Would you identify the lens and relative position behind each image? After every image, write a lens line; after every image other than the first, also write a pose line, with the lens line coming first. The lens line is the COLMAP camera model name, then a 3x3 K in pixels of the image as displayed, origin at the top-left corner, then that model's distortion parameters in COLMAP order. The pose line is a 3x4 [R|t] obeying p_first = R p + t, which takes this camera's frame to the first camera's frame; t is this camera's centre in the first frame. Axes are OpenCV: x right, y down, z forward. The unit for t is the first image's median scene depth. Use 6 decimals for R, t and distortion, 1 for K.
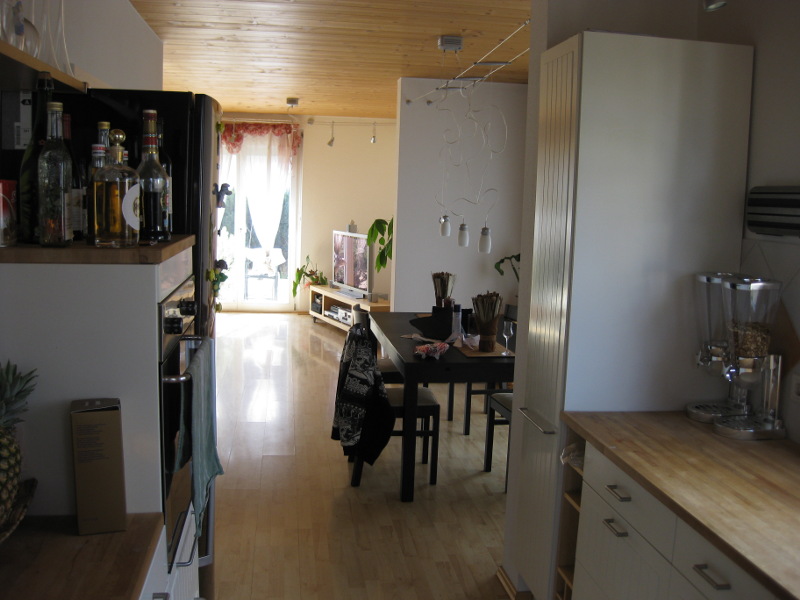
lens RADIAL K [[836.4, 0, 400.0], [0, 836.4, 300.0], [0, 0, 1]] dist [-0.209284, 0.207361]
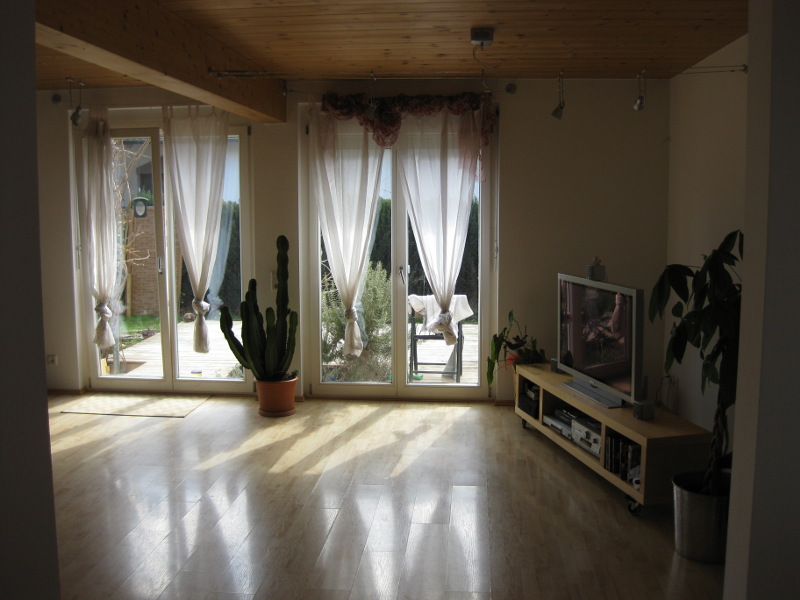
lens RADIAL K [[791.8, 0, 400.0], [0, 791.8, 300.0], [0, 0, 1]] dist [-0.008683, 0.002714]
pose [[0.974121, -0.010693, -0.225773, -0.060461], [0.010581, 0.999943, -0.001709, -0.063066], [0.225778, -0.000724, 0.974178, 0.432866]]
